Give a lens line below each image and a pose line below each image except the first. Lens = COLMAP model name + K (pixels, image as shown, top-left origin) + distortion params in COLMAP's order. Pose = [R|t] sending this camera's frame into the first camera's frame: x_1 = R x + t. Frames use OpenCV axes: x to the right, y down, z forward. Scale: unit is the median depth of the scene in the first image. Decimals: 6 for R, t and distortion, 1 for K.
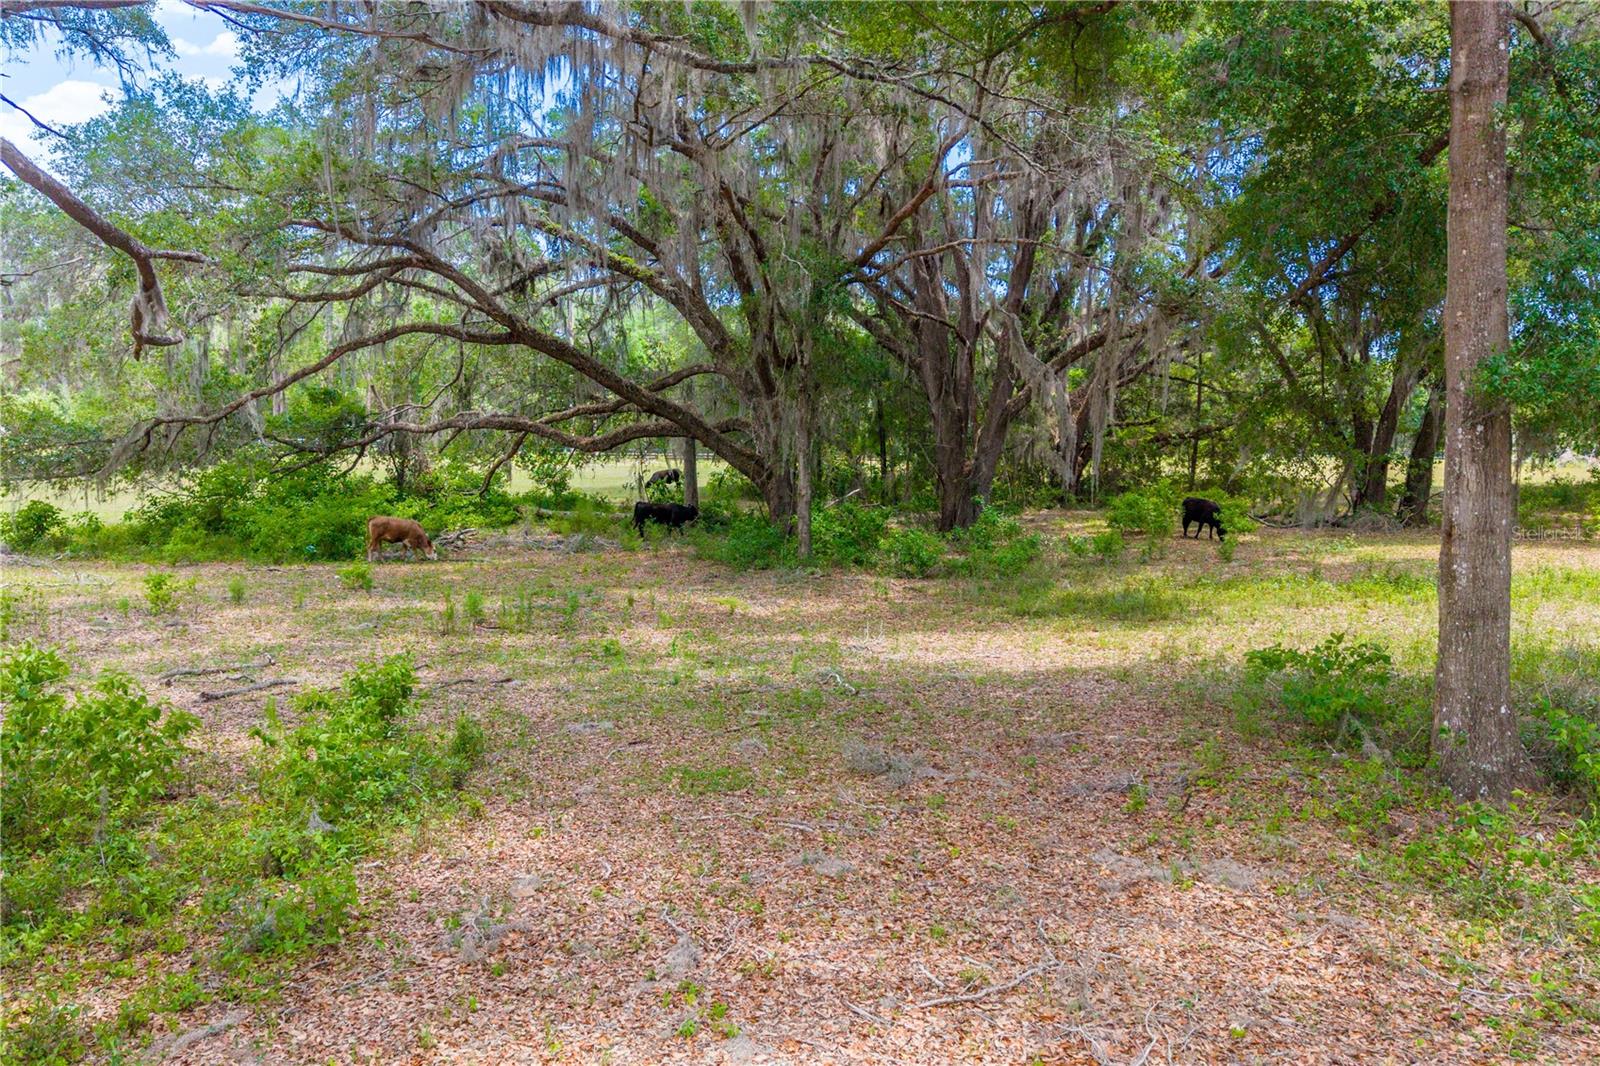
lens RADIAL K [[1211.1, 0, 836.1], [0, 1211.1, 535.1], [0, 0, 1]] dist [0.037951, -0.055117]
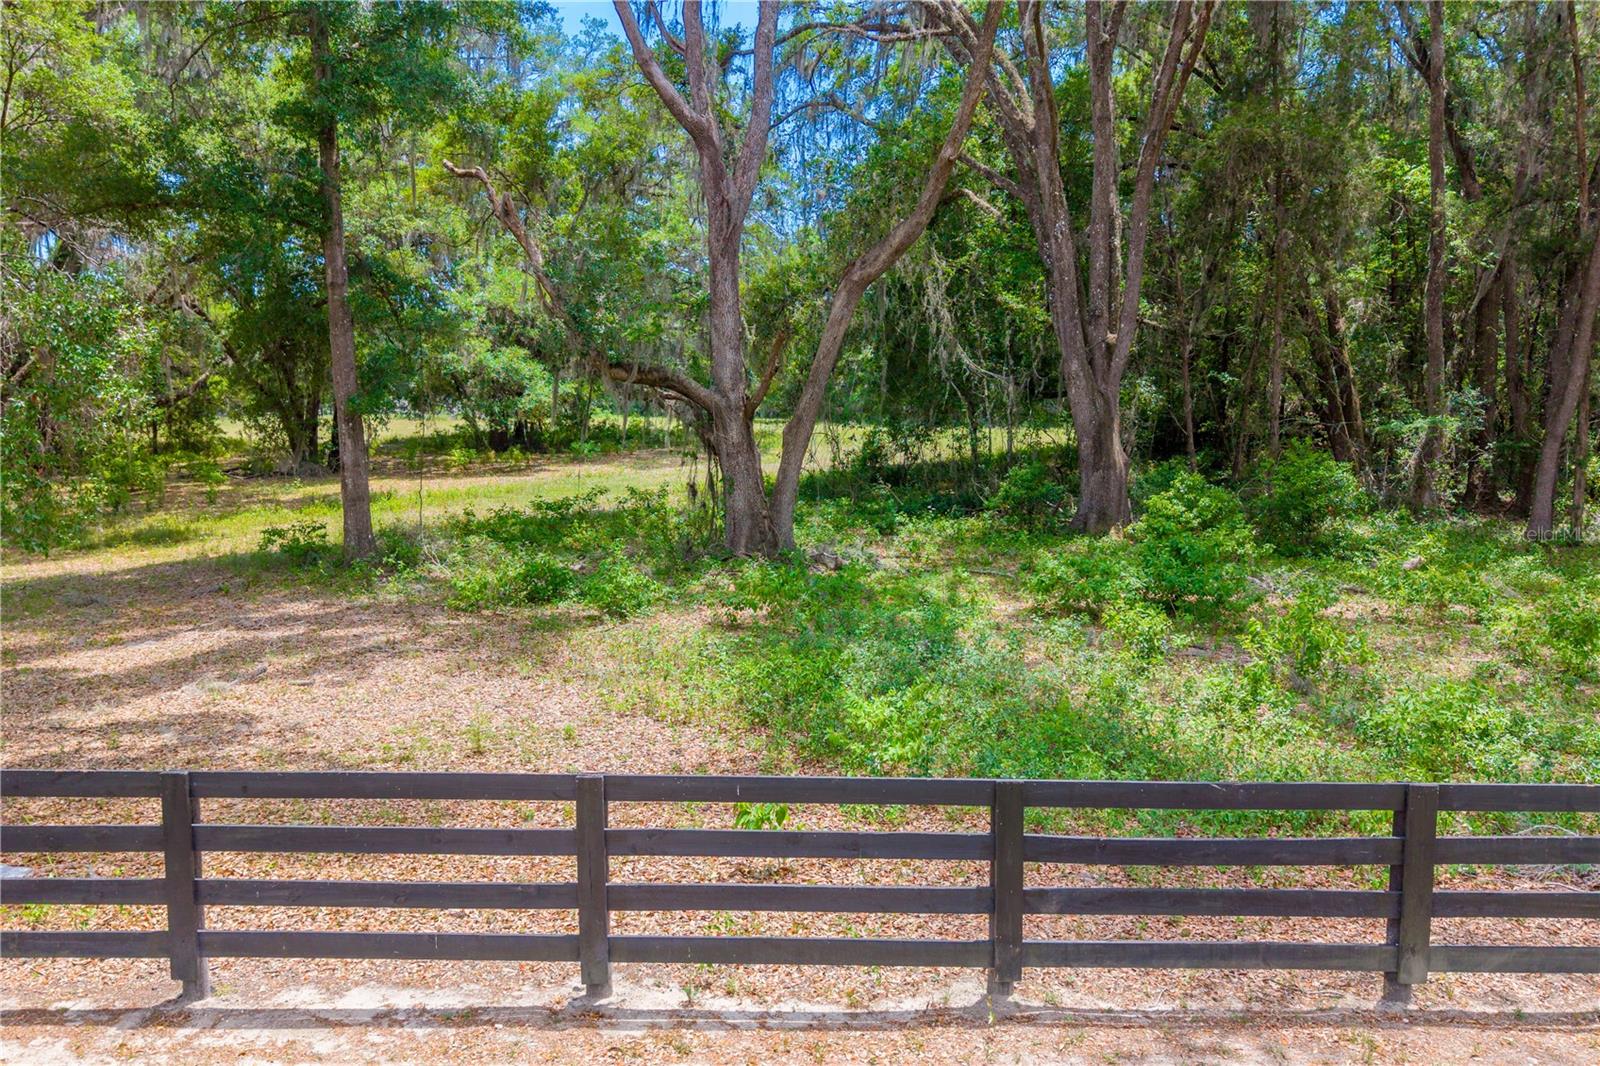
lens RADIAL K [[1223.0, 0, 770.6], [0, 1223.0, 534.1], [0, 0, 1]] dist [0.035221, -0.055588]
pose [[0.713687, -0.096560, 0.693777, -0.186389], [0.070745, 0.995325, 0.065754, 0.007433], [-0.696883, 0.002153, 0.717182, -0.420149]]
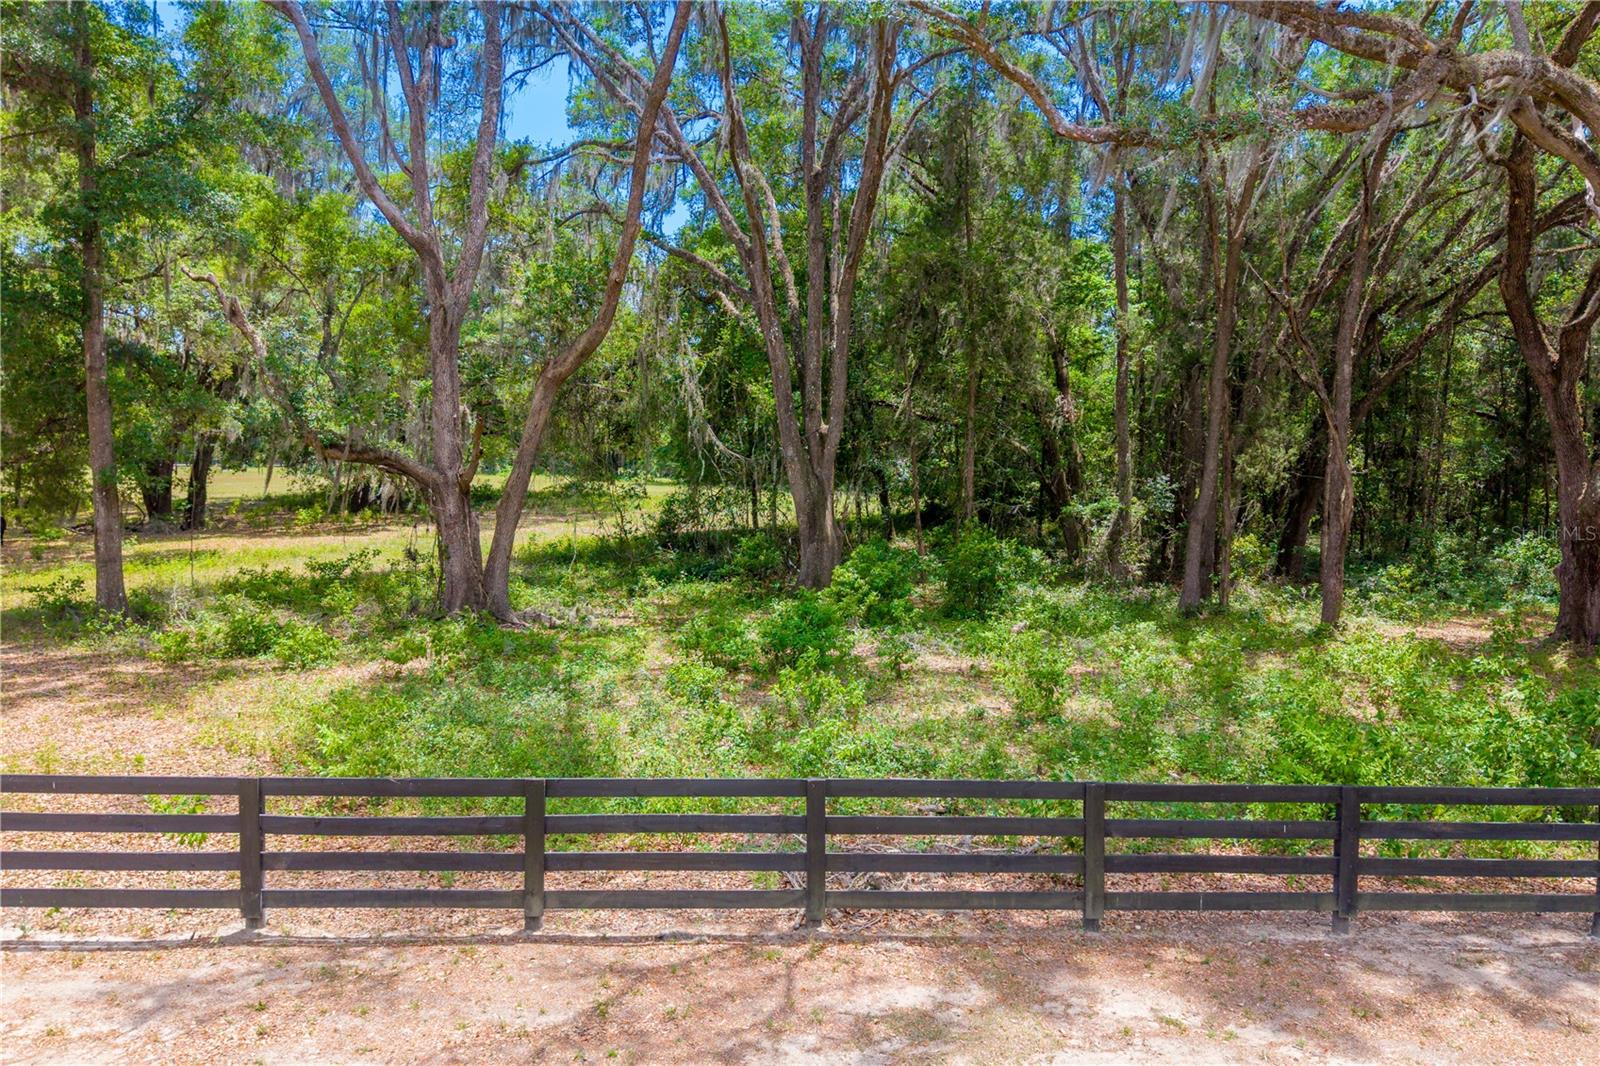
lens RADIAL K [[1207.9, 0, 810.6], [0, 1207.9, 545.3], [0, 0, 1]] dist [0.029695, -0.031279]
pose [[0.660792, -0.061043, 0.748083, -0.145808], [0.054565, 0.997957, 0.033234, 0.005667], [-0.748583, 0.018859, 0.662773, -0.608560]]
